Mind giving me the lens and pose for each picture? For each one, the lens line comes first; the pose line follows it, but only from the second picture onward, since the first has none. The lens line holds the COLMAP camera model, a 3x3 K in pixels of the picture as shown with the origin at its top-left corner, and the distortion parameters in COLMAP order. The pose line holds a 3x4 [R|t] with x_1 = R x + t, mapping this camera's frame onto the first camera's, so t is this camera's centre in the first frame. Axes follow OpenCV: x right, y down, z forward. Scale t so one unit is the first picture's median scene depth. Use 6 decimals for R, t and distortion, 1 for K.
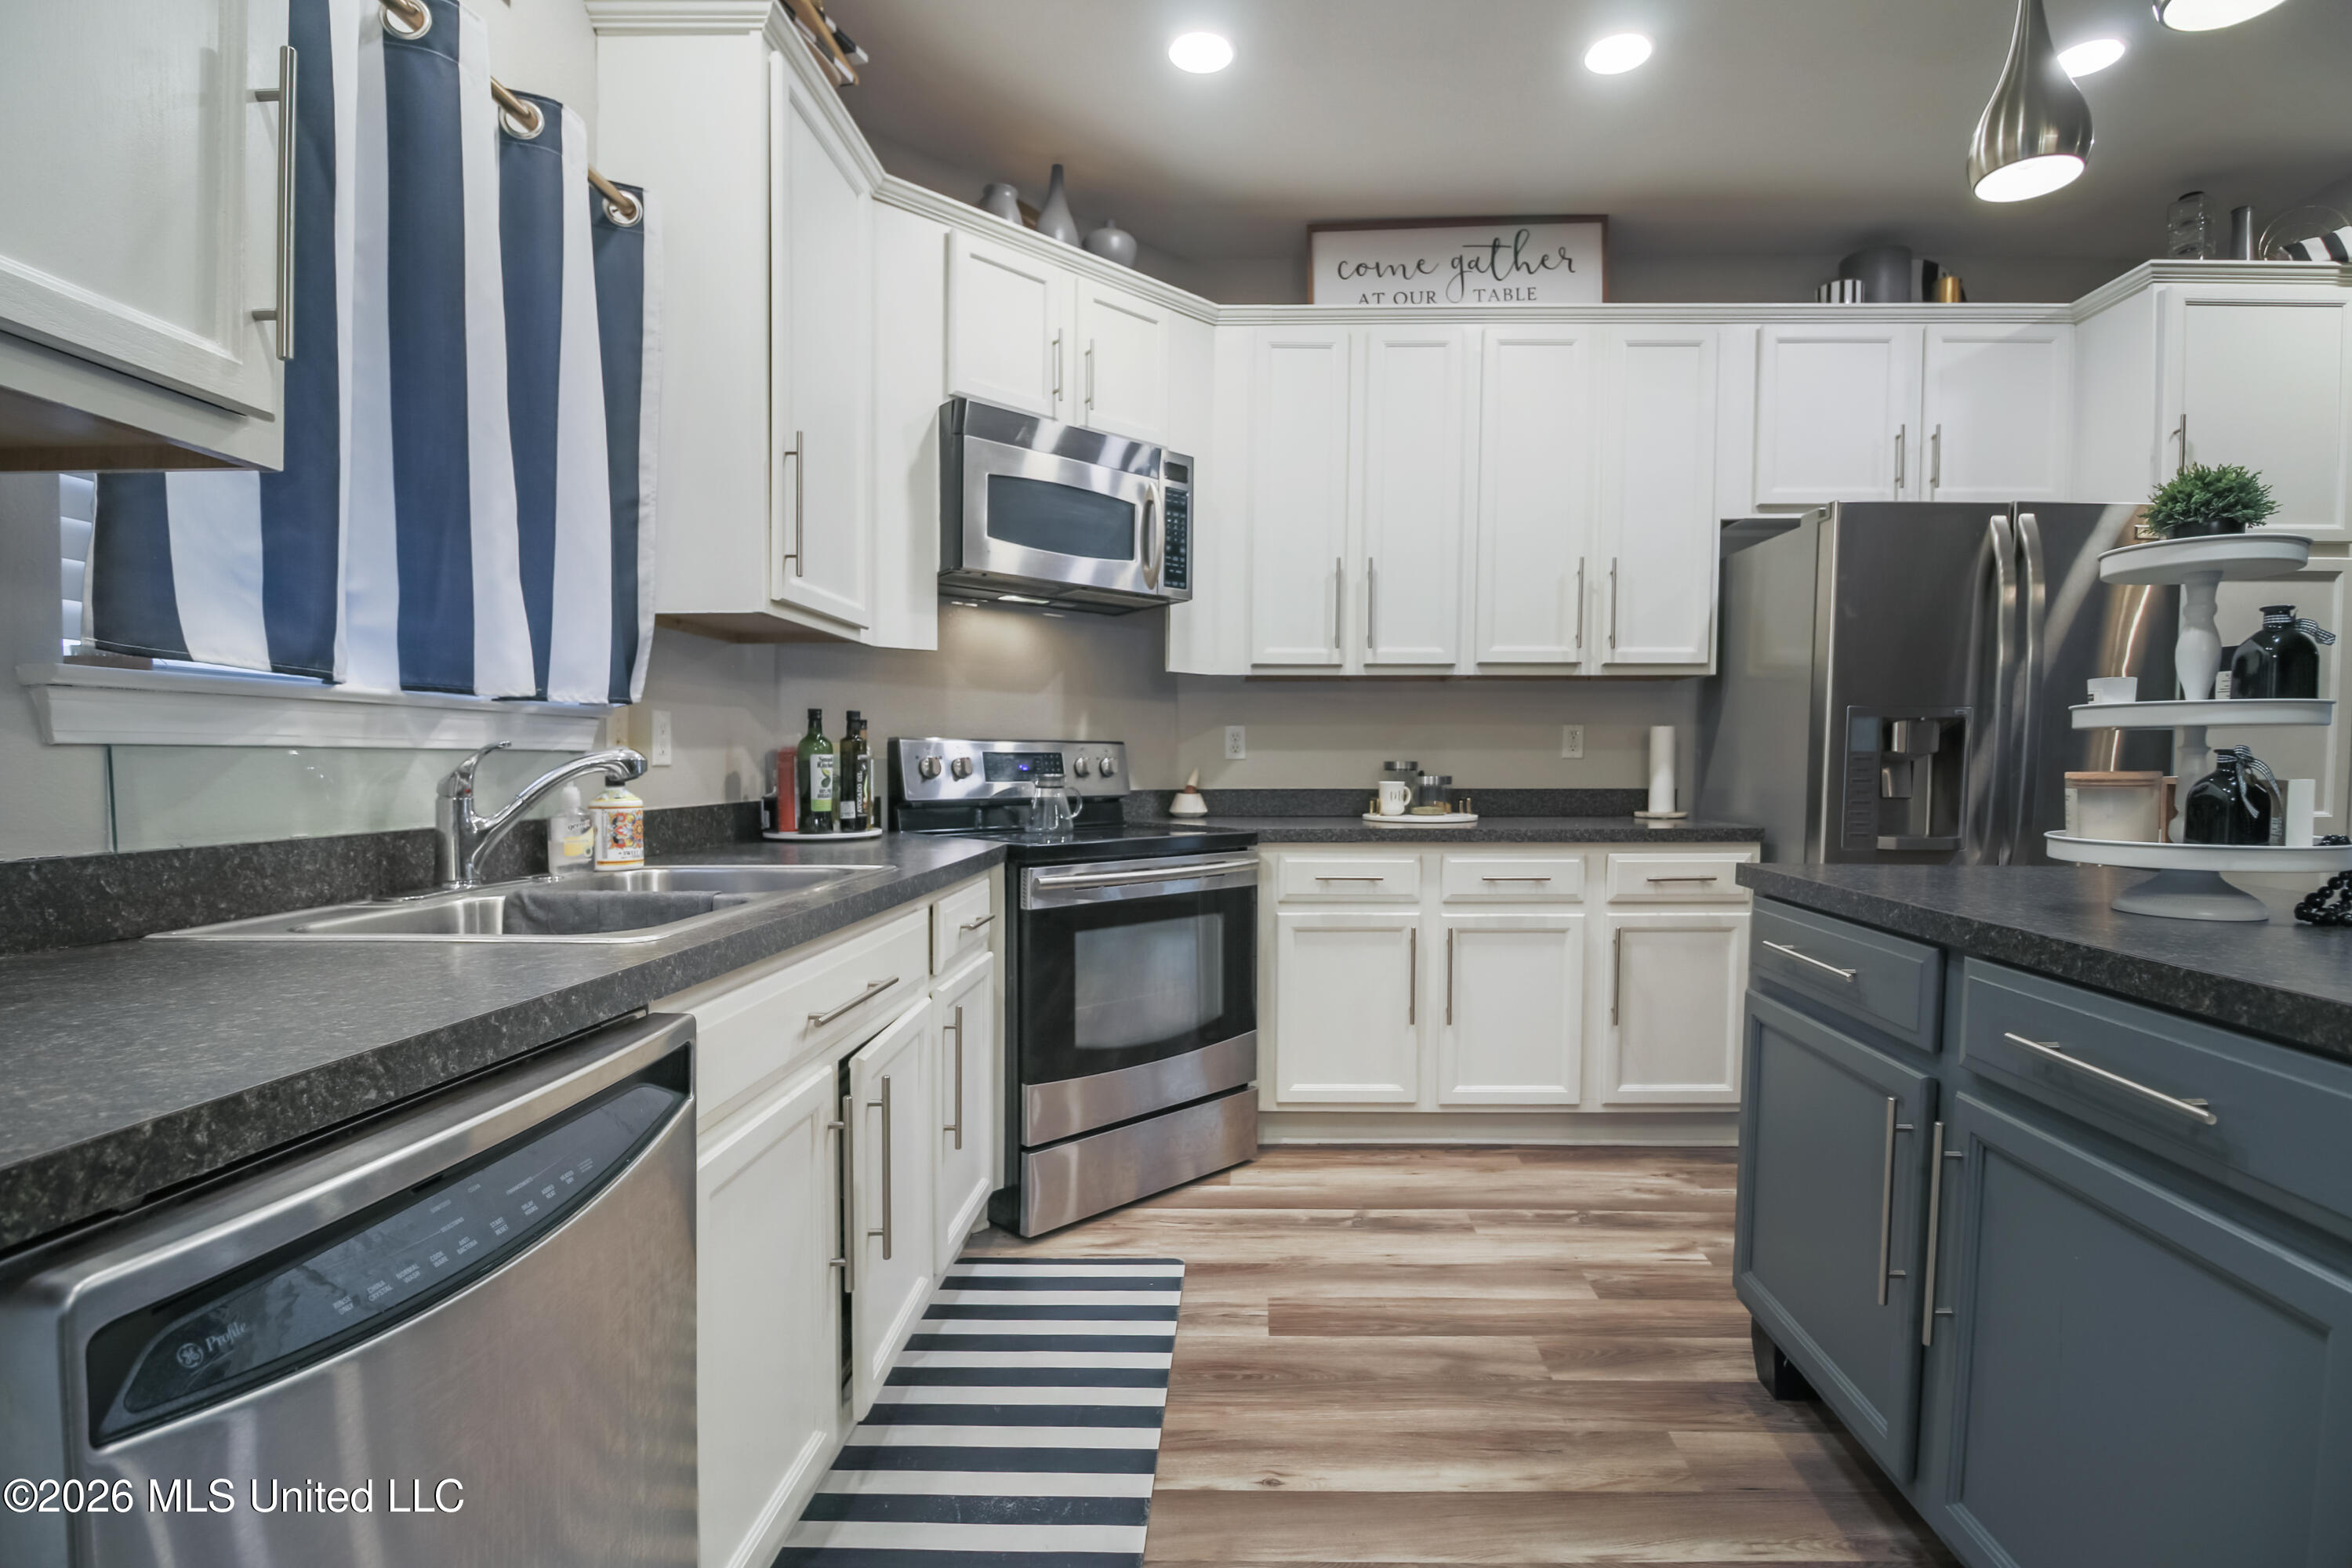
lens RADIAL K [[1106.9, 0, 1196.2], [0, 1106.9, 785.7], [0, 0, 1]] dist [-0.007178, -0.005902]
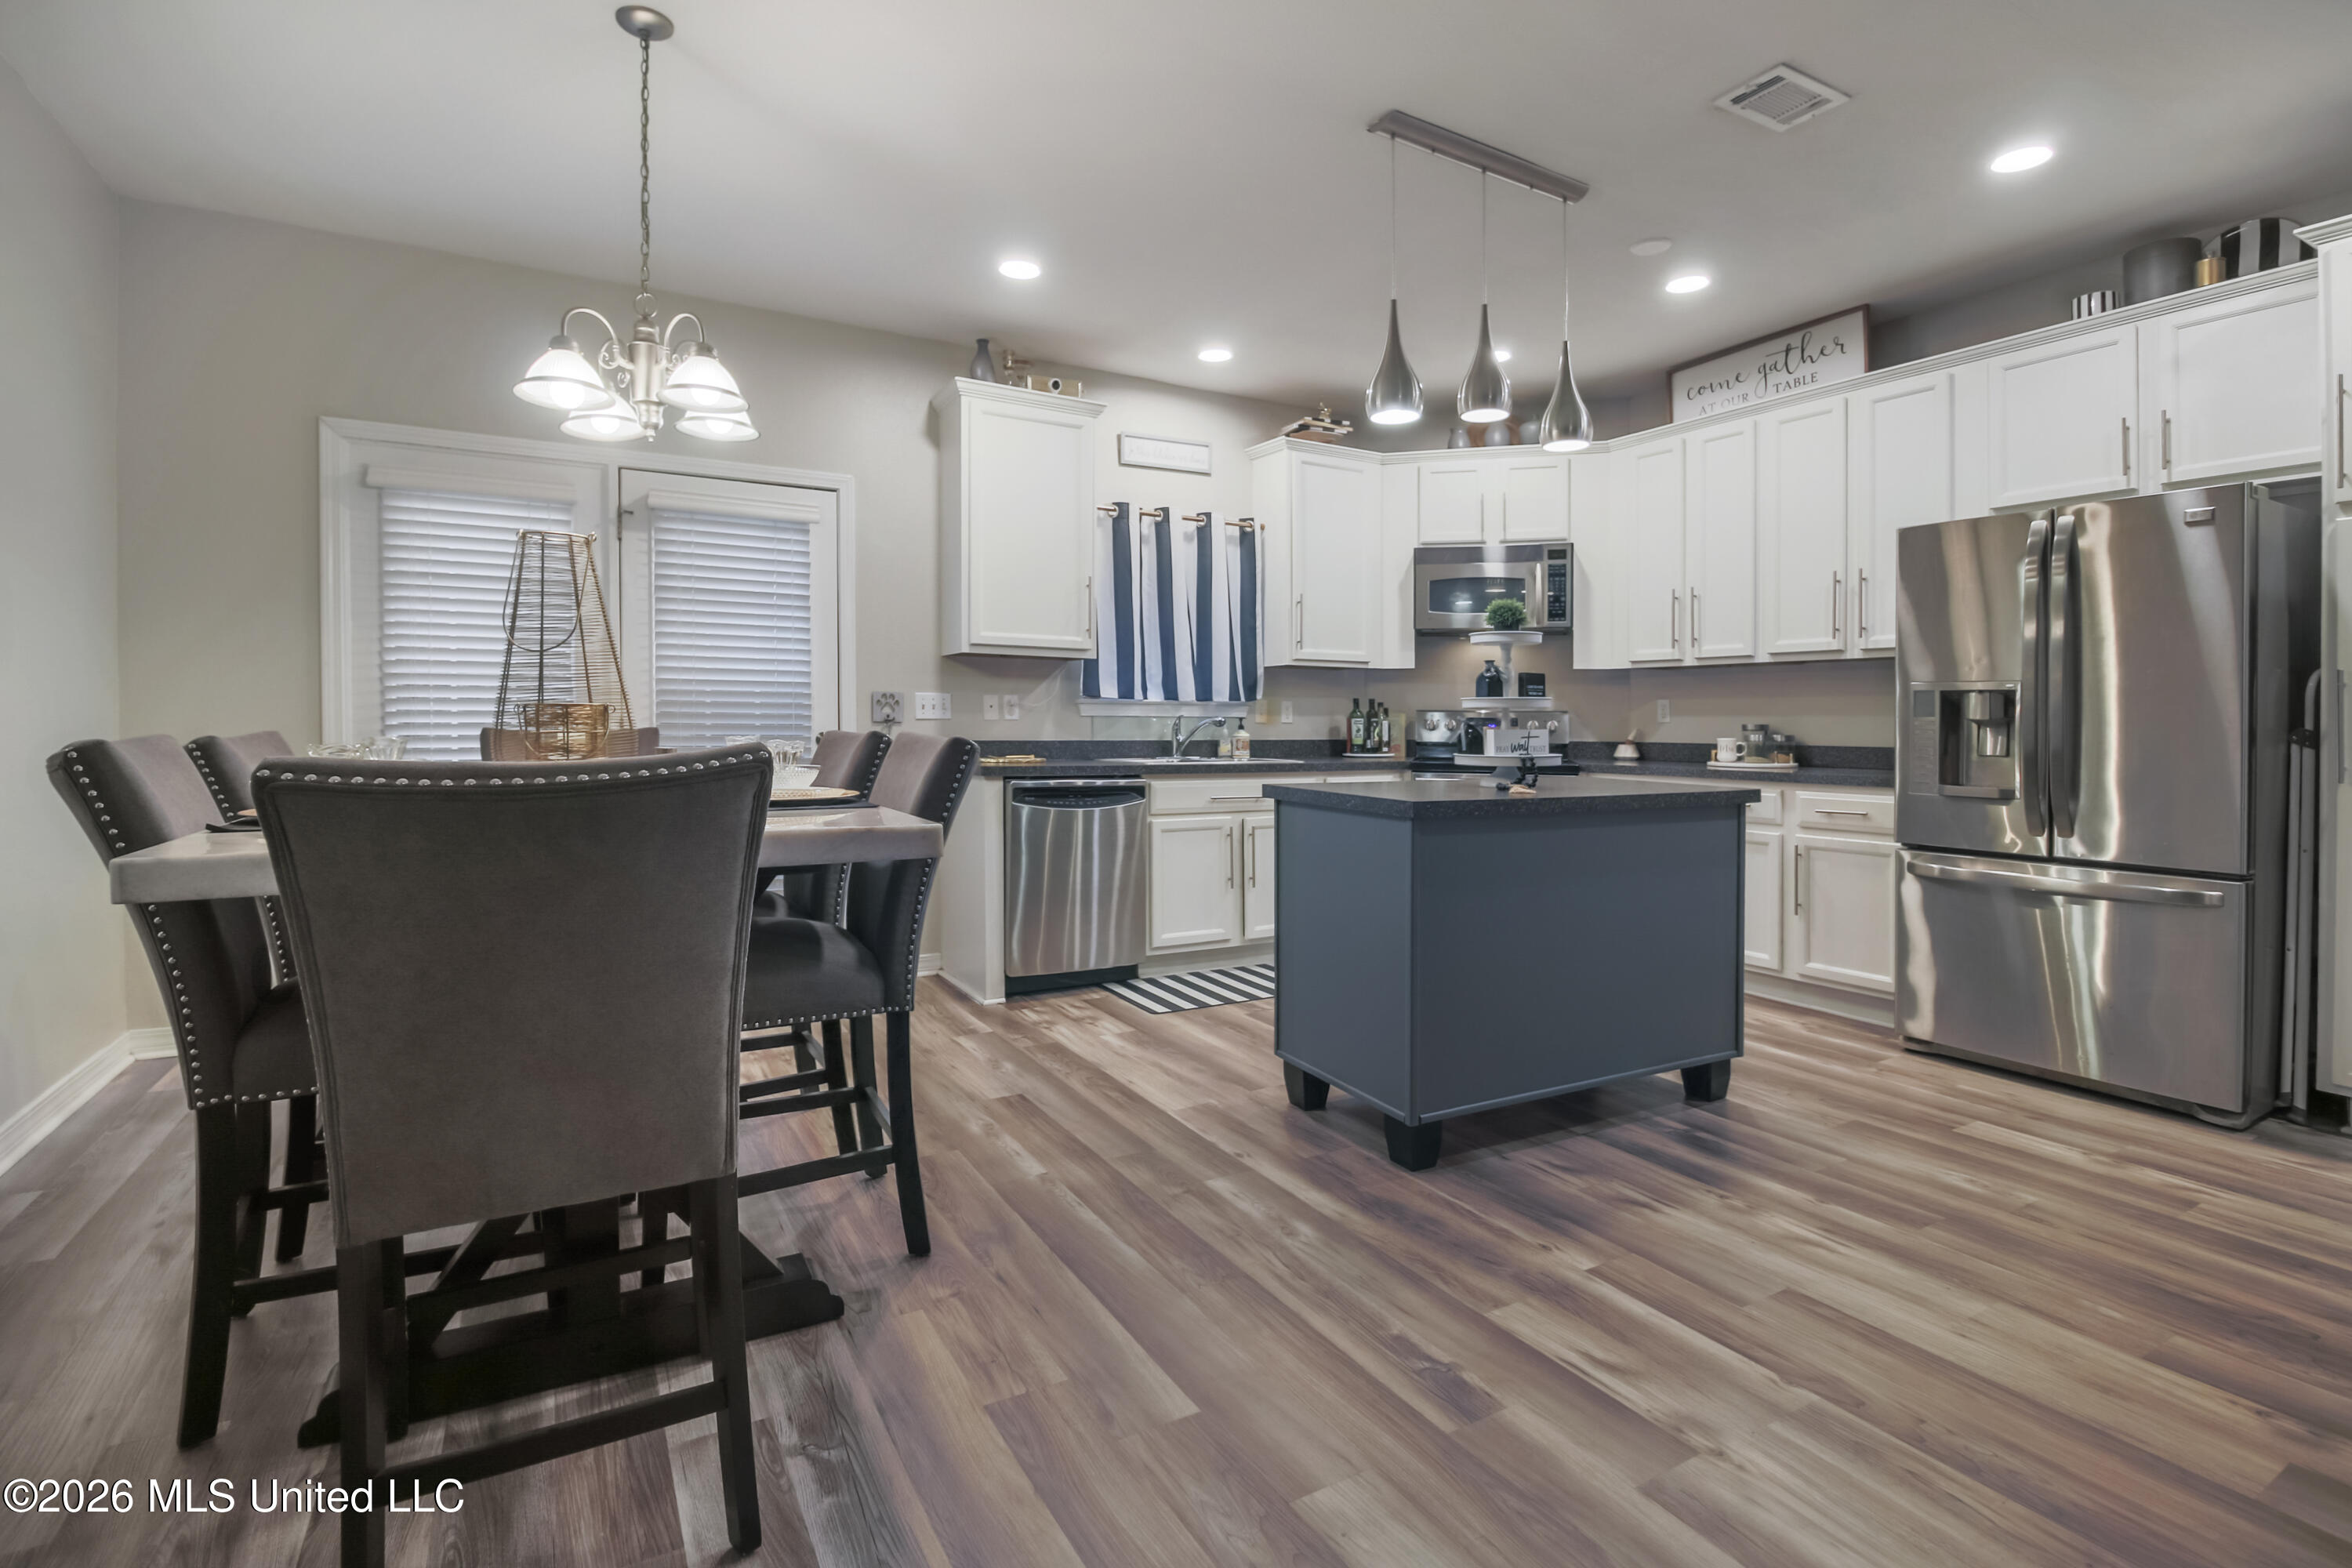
lens RADIAL K [[1106.9, 0, 1171.7], [0, 1106.9, 720.2], [0, 0, 1]] dist [-0.007178, -0.005902]
pose [[0.497547, 0.003943, -0.867428, 1.180586], [-0.023585, 0.999681, -0.008984, 0.003180], [0.867116, 0.024928, 0.497482, -0.368885]]
